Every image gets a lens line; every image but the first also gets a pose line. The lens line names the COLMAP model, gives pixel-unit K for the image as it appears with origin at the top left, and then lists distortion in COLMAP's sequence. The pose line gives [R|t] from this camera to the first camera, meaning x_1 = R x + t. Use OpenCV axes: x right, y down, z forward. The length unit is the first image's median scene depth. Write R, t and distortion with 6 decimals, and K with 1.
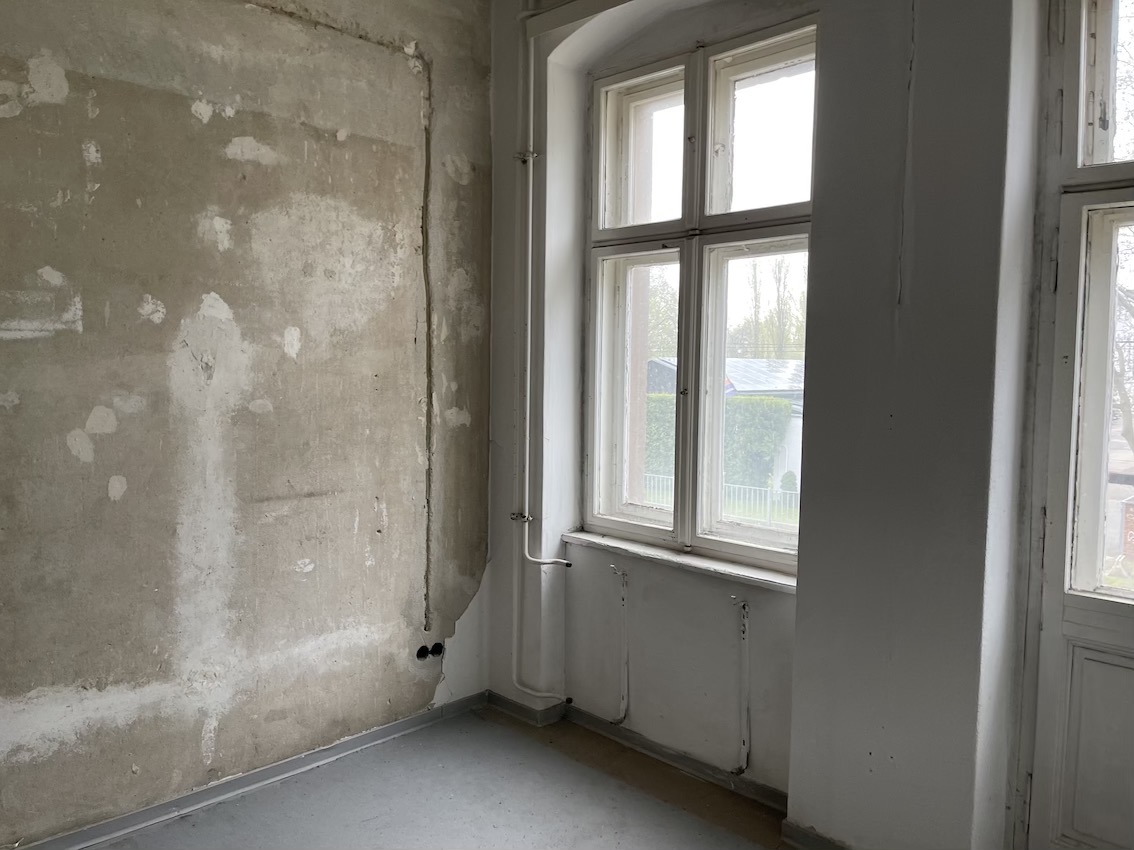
lens RADIAL K [[834.3, 0, 583.0], [0, 834.3, 425.6], [0, 0, 1]] dist [0.065376, -0.084383]
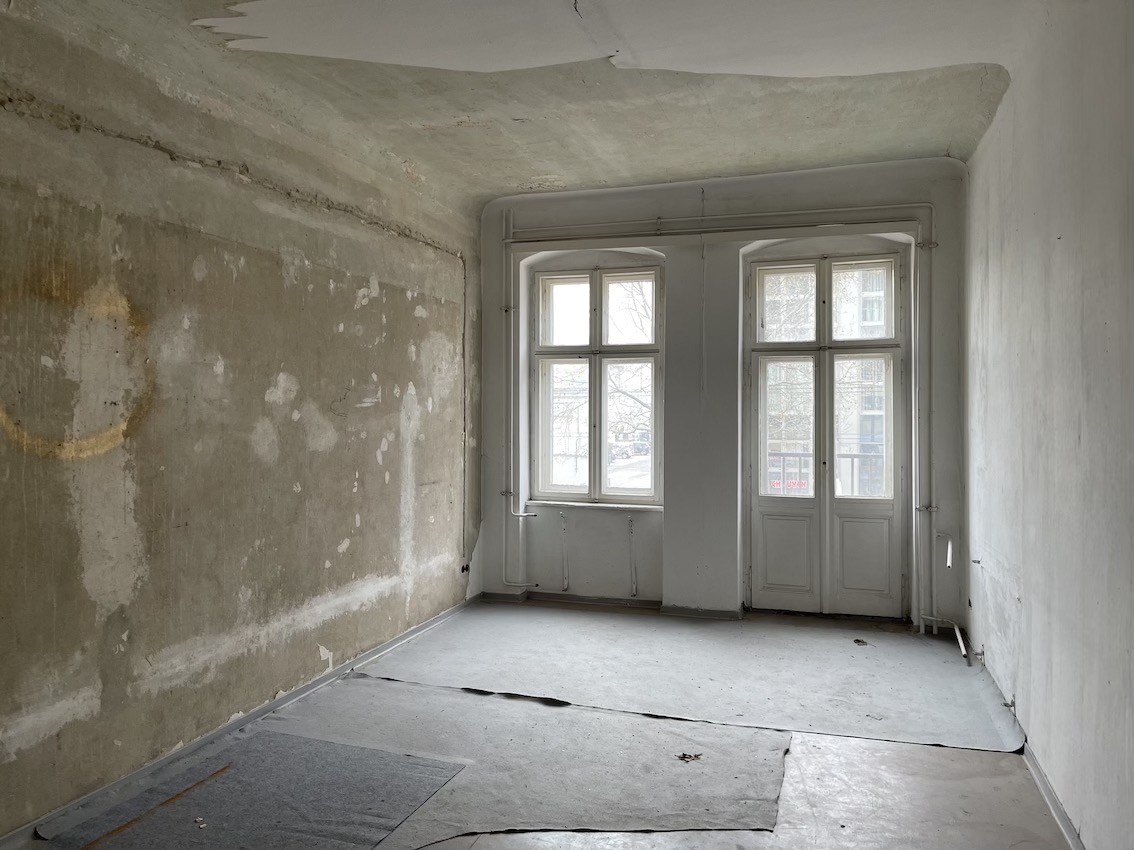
lens RADIAL K [[851.7, 0, 560.4], [0, 851.7, 425.1], [0, 0, 1]] dist [0.076809, -0.105431]
pose [[0.889300, -0.020330, 0.456873, -1.010349], [0.043188, 0.998280, -0.039644, 0.041990], [-0.455281, 0.054987, 0.888648, -0.943915]]
